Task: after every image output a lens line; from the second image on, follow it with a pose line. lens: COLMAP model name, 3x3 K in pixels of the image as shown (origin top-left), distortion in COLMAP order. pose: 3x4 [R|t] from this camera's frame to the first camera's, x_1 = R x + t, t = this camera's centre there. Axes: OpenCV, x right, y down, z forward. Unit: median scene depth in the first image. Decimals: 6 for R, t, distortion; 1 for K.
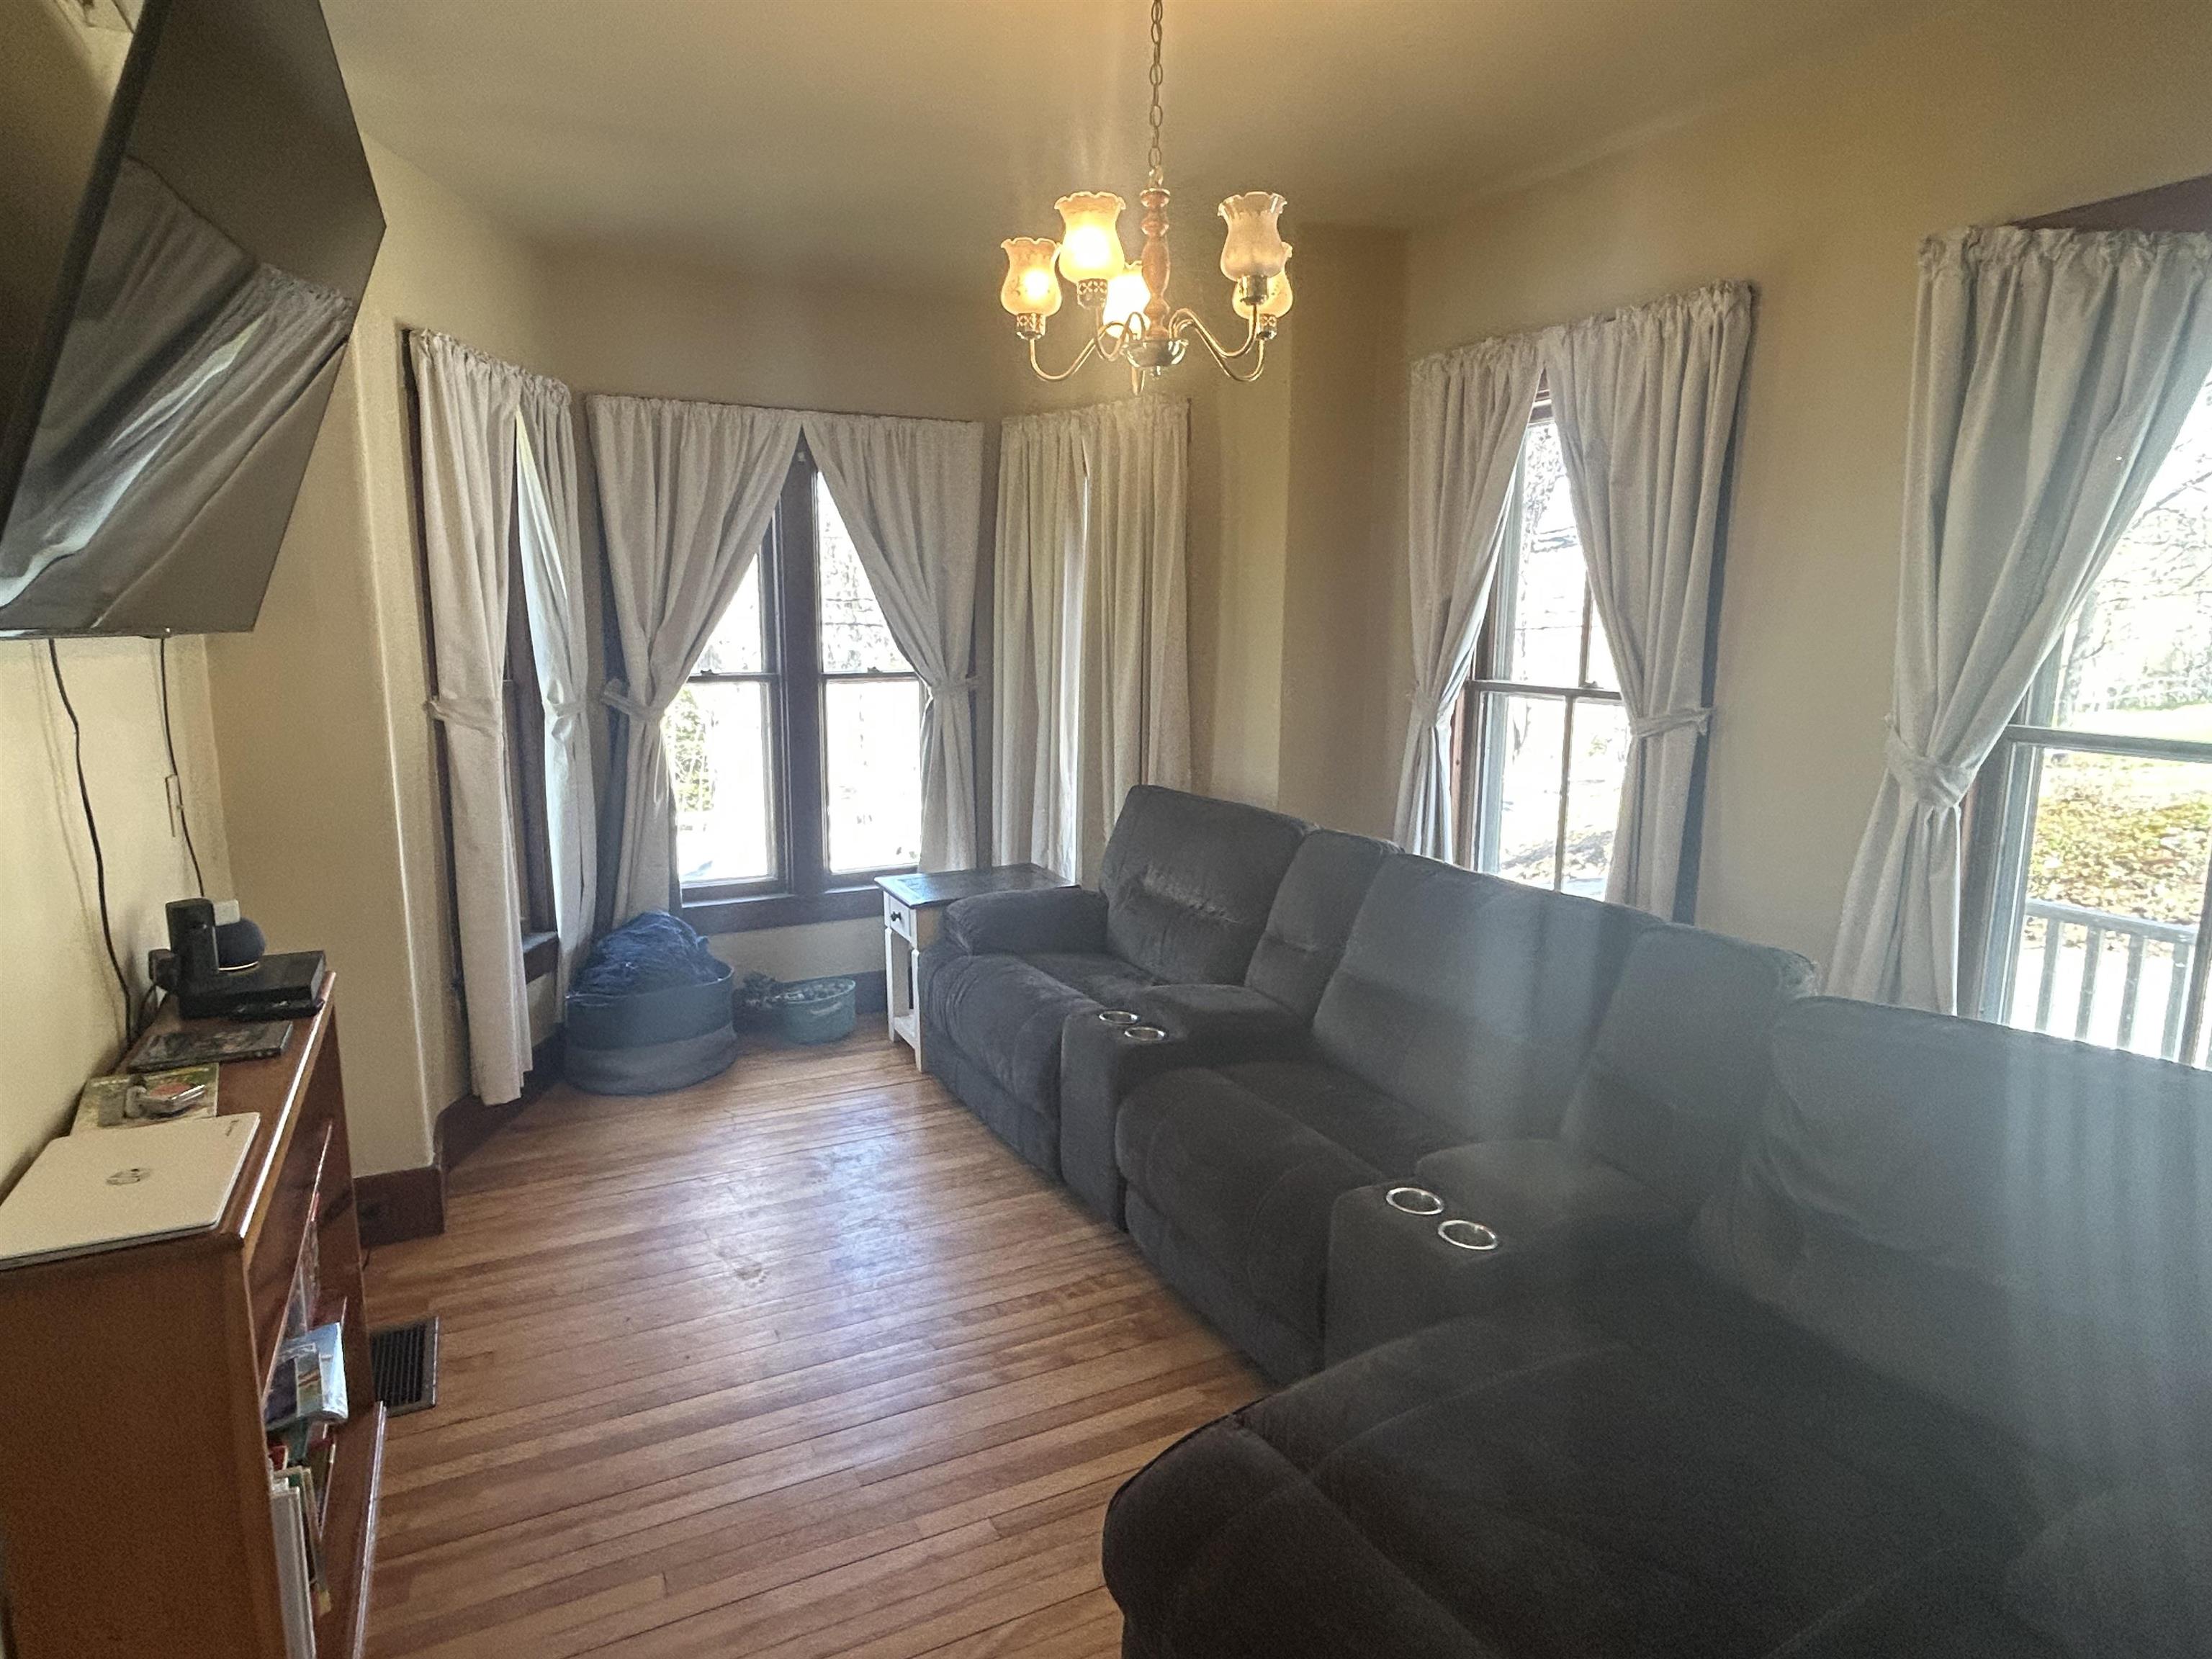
lens RADIAL K [[1260.9, 0, 1099.7], [0, 1260.9, 824.9], [0, 0, 1]] dist [0.005902, -0.003262]
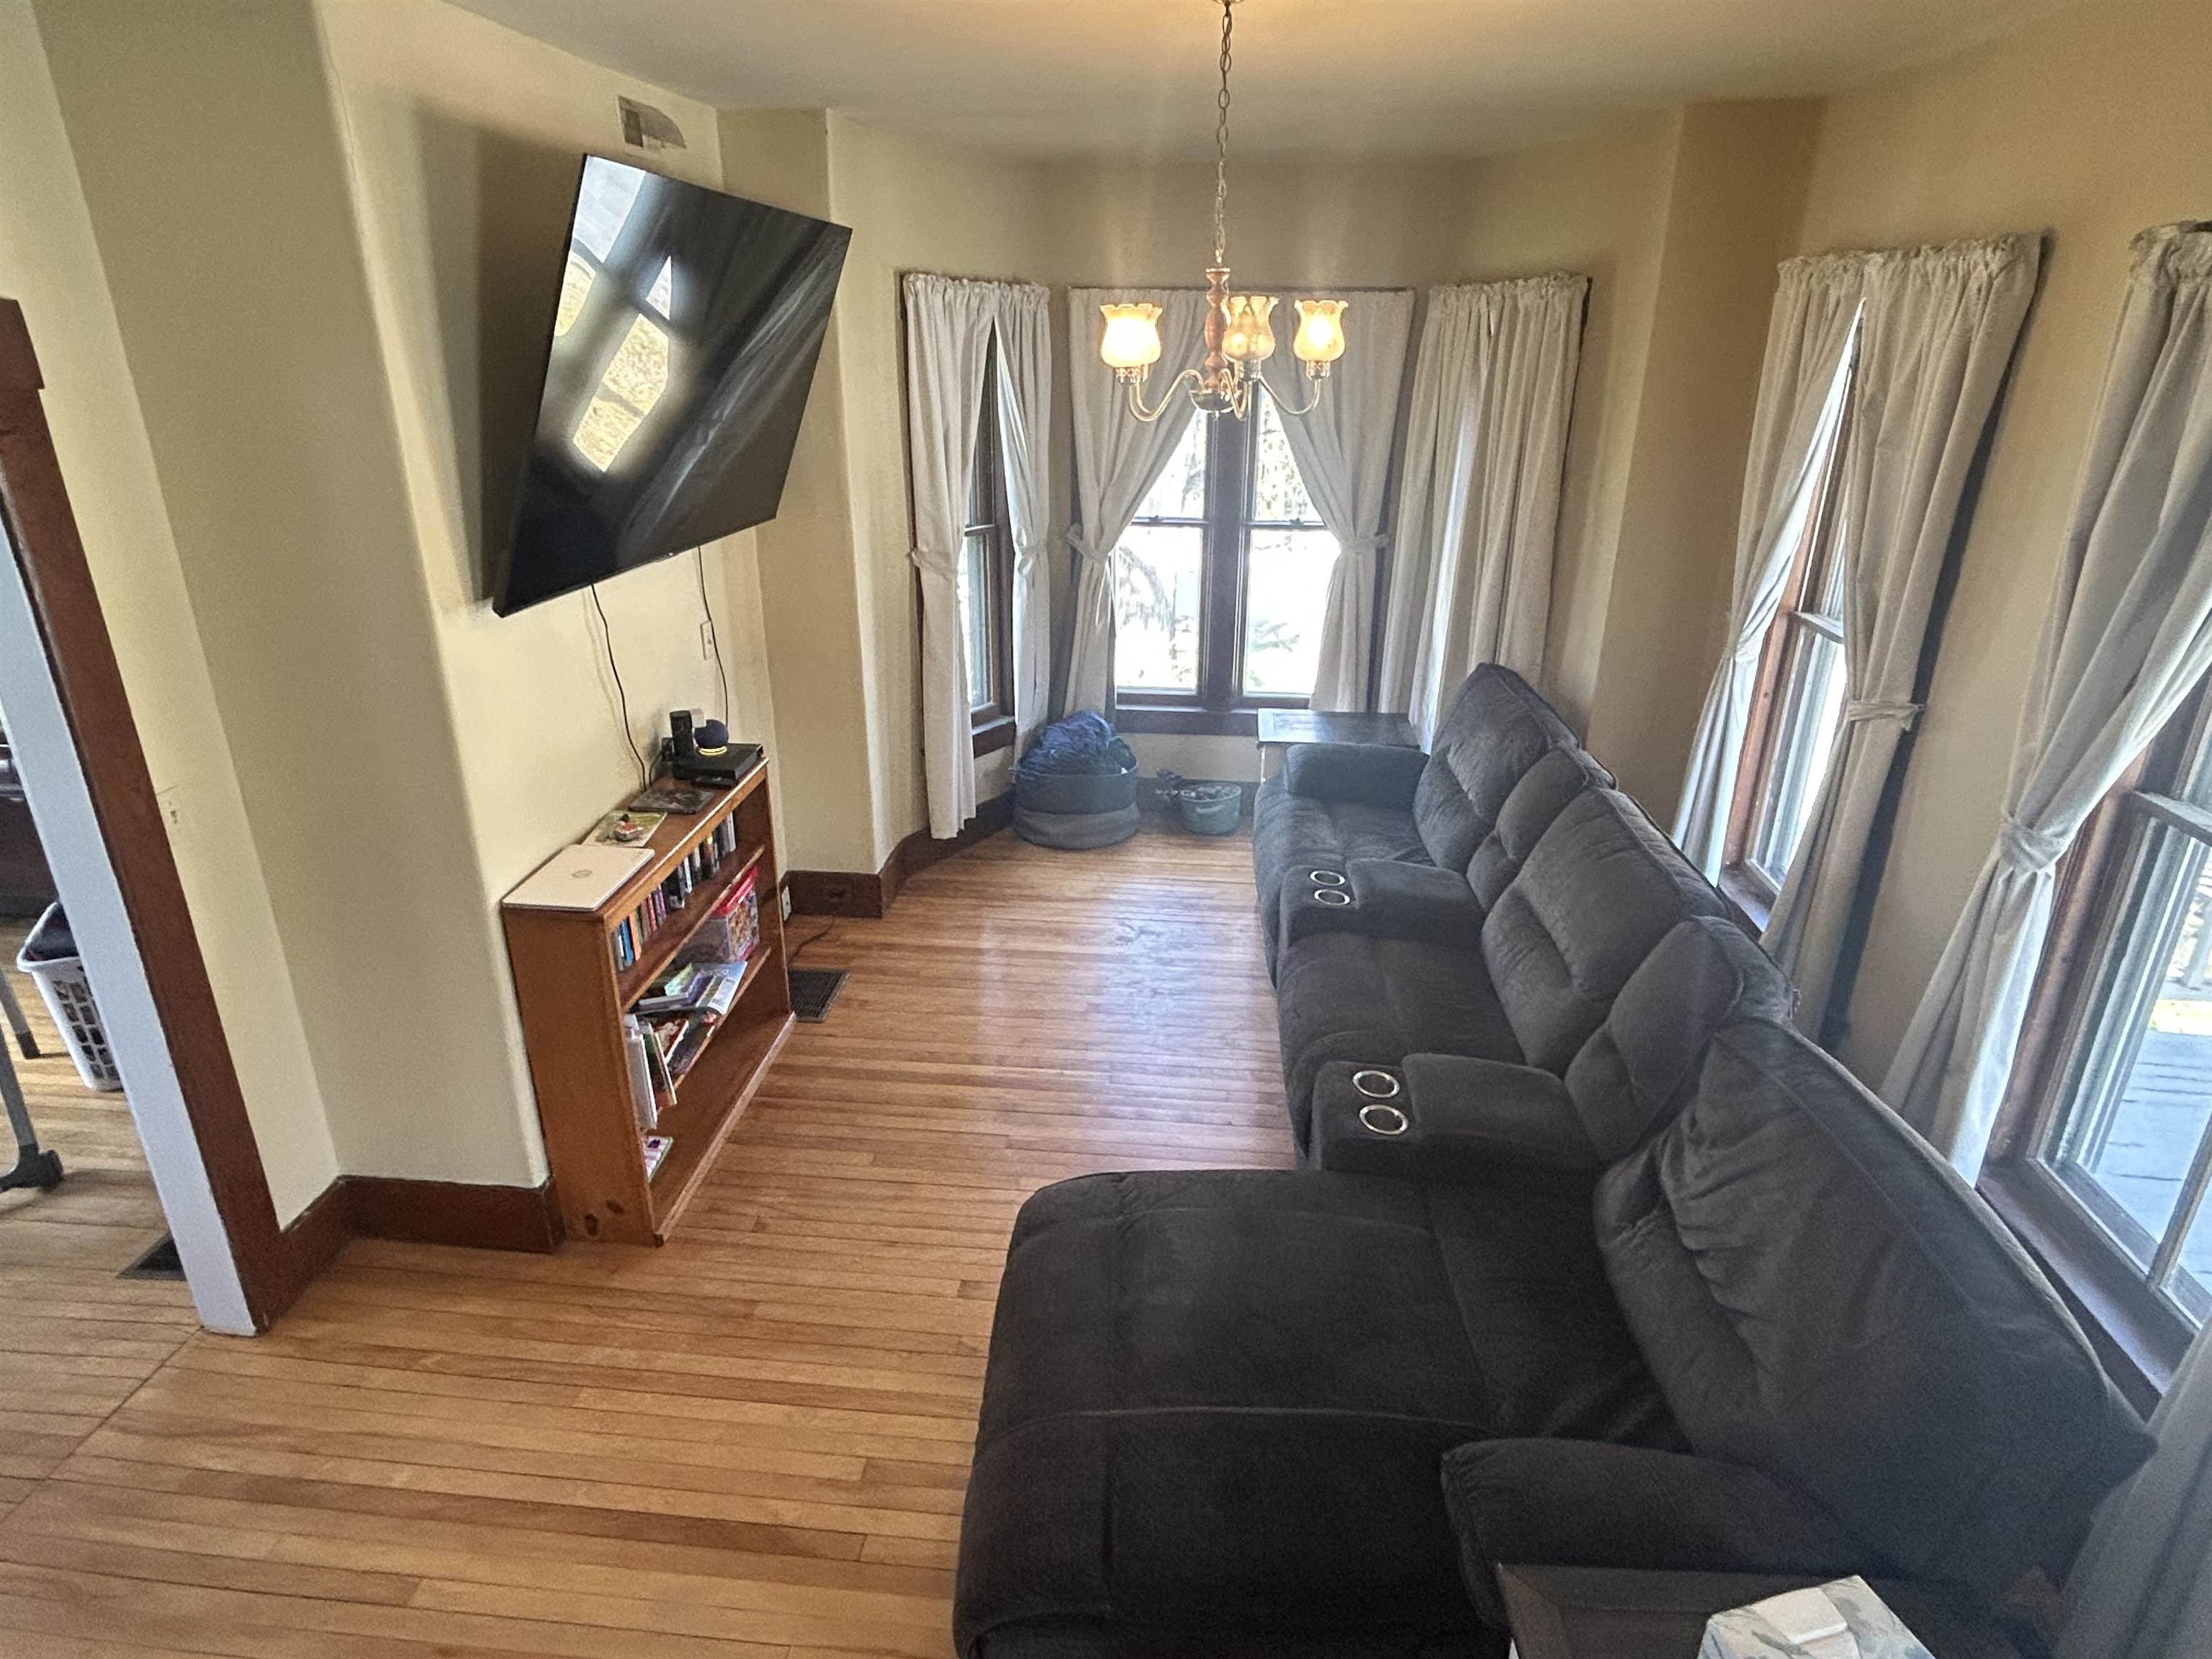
lens RADIAL K [[1260.9, 0, 1108.4], [0, 1260.9, 831.3], [0, 0, 1]] dist [0.005902, -0.003262]
pose [[0.849311, 0.200487, -0.488340, 0.384210], [-0.093007, 0.967433, 0.235421, -0.142763], [0.519635, -0.154527, 0.840298, -0.103319]]
